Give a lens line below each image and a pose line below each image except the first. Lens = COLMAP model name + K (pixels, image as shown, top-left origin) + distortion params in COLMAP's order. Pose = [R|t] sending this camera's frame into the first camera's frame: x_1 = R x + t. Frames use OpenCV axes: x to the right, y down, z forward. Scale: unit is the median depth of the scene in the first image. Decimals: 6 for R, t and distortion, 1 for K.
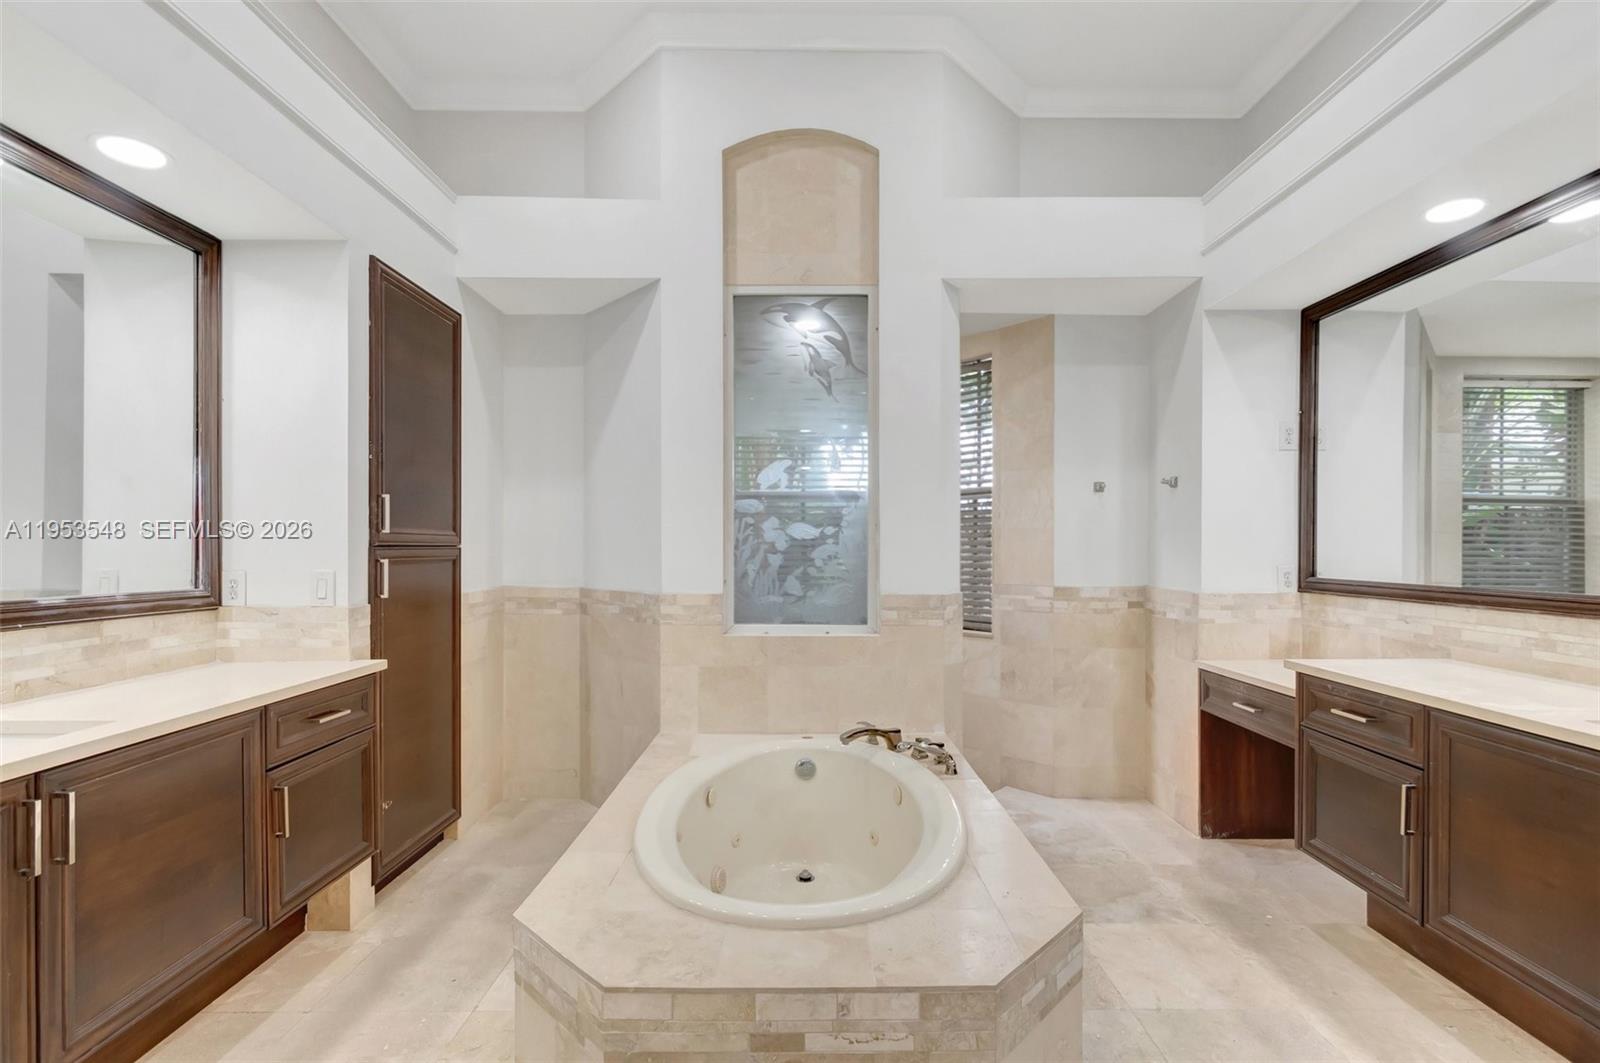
lens RADIAL K [[720.3, 0, 847.7], [0, 720.3, 550.9], [0, 0, 1]] dist [-0.002509, -0.001555]
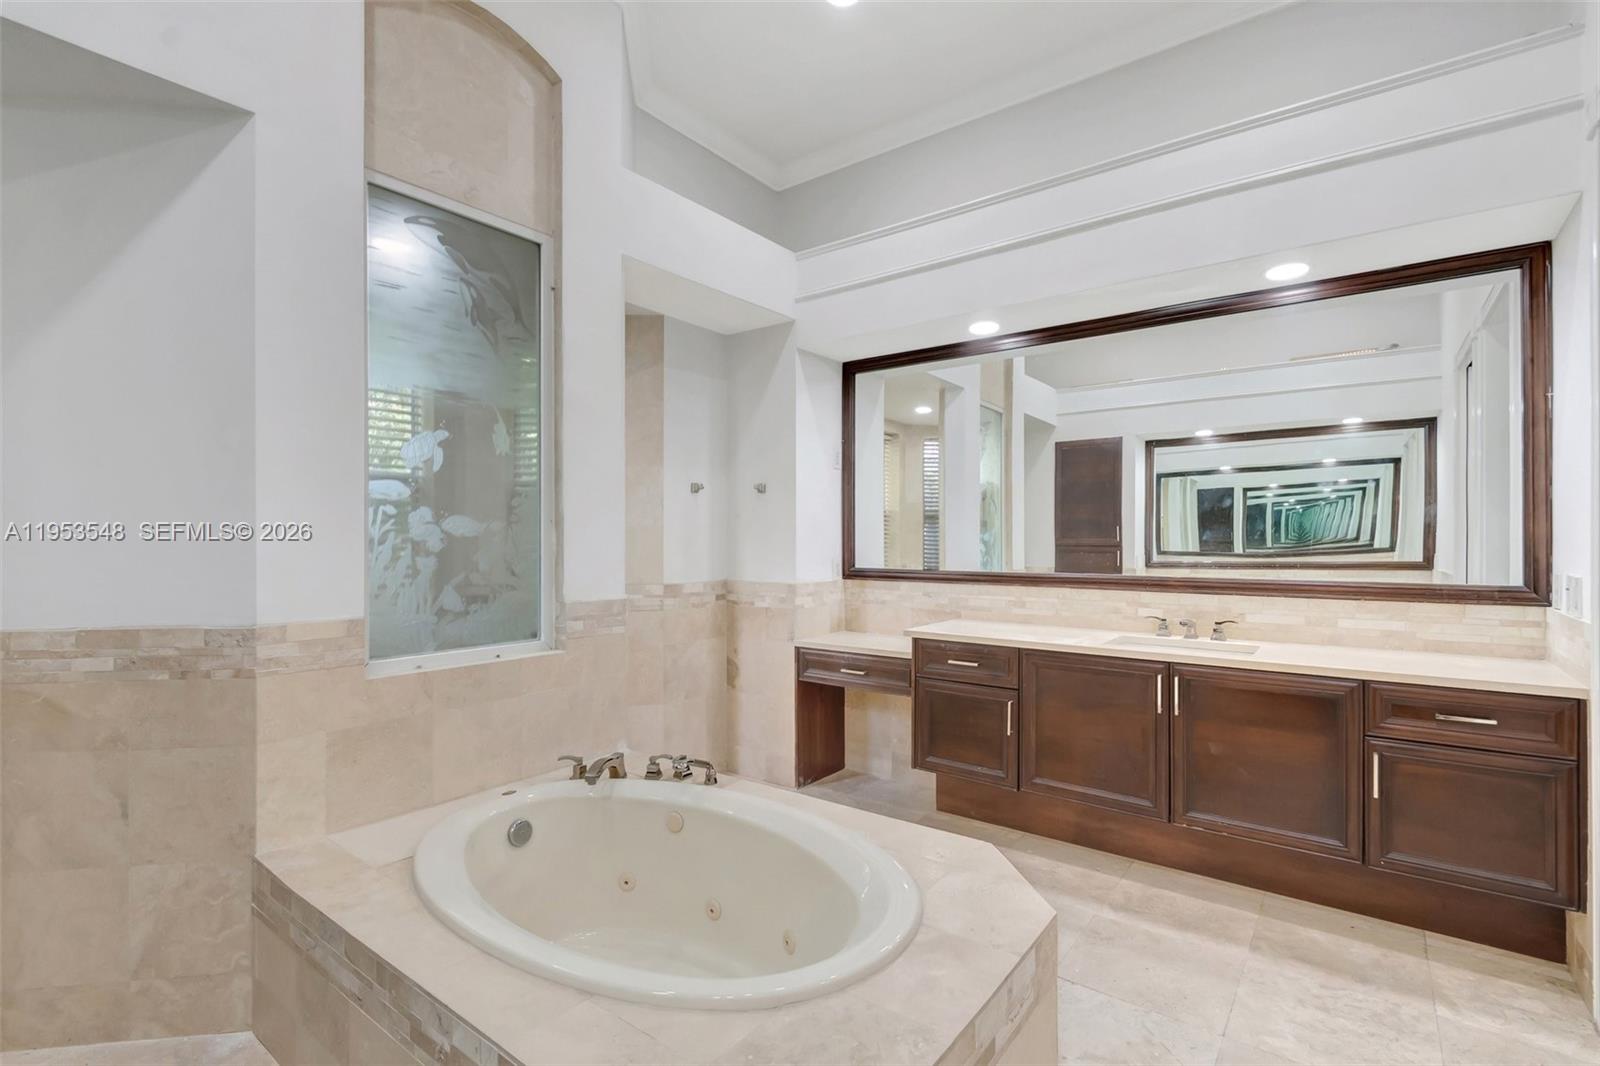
lens RADIAL K [[720.3, 0, 801.2], [0, 720.3, 537.1], [0, 0, 1]] dist [-0.002509, -0.001555]
pose [[0.619169, 0.003128, 0.785252, -0.442655], [0.004332, 0.999963, -0.007399, -0.009370], [-0.785246, 0.007983, 0.619132, 0.252602]]
